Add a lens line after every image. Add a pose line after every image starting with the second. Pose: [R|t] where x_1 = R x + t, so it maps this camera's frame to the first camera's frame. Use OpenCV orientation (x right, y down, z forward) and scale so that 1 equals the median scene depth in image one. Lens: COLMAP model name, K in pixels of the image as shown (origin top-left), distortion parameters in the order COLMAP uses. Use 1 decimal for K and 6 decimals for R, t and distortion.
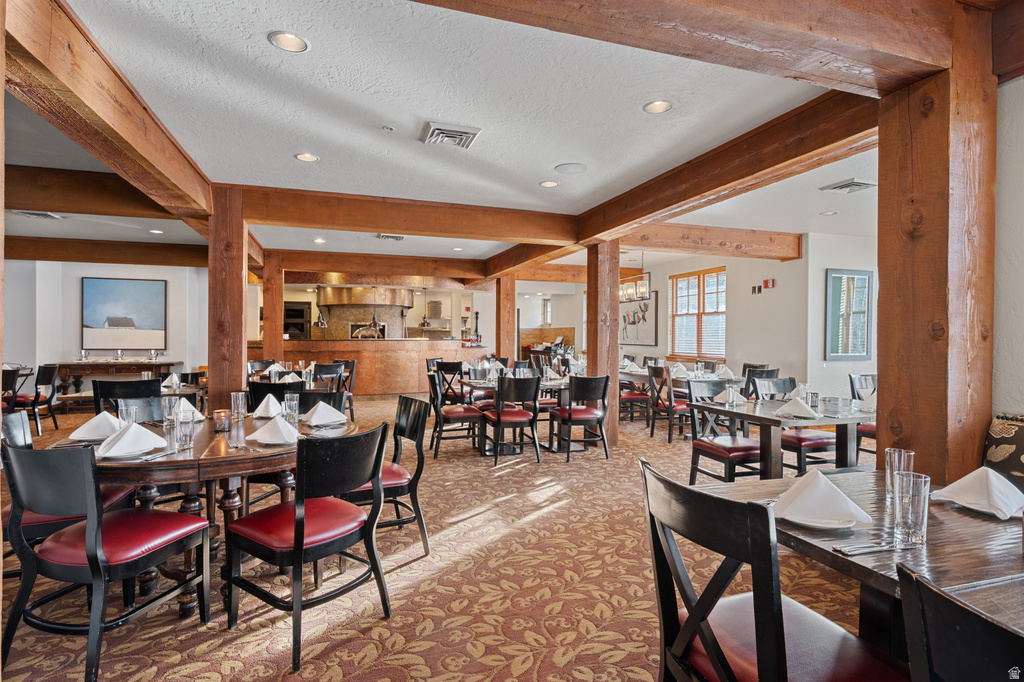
lens RADIAL K [[524.2, 0, 510.5], [0, 524.2, 340.7], [0, 0, 1]] dist [0.000004, 0.000003]
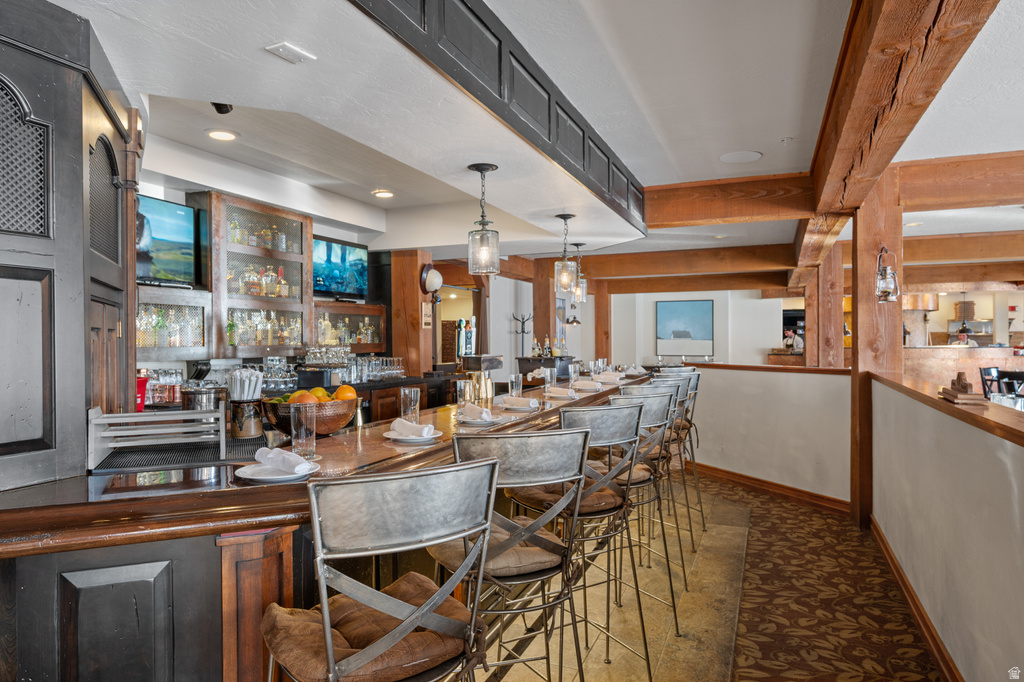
lens RADIAL K [[628.9, 0, 512.1], [0, 628.9, 341.2], [0, 0, 1]] dist [-0.004627, -0.001818]
pose [[0.752348, -0.008660, -0.658709, -0.037484], [0.006772, 0.999962, -0.005412, -0.012758], [0.658731, -0.000389, 0.752379, -0.426938]]
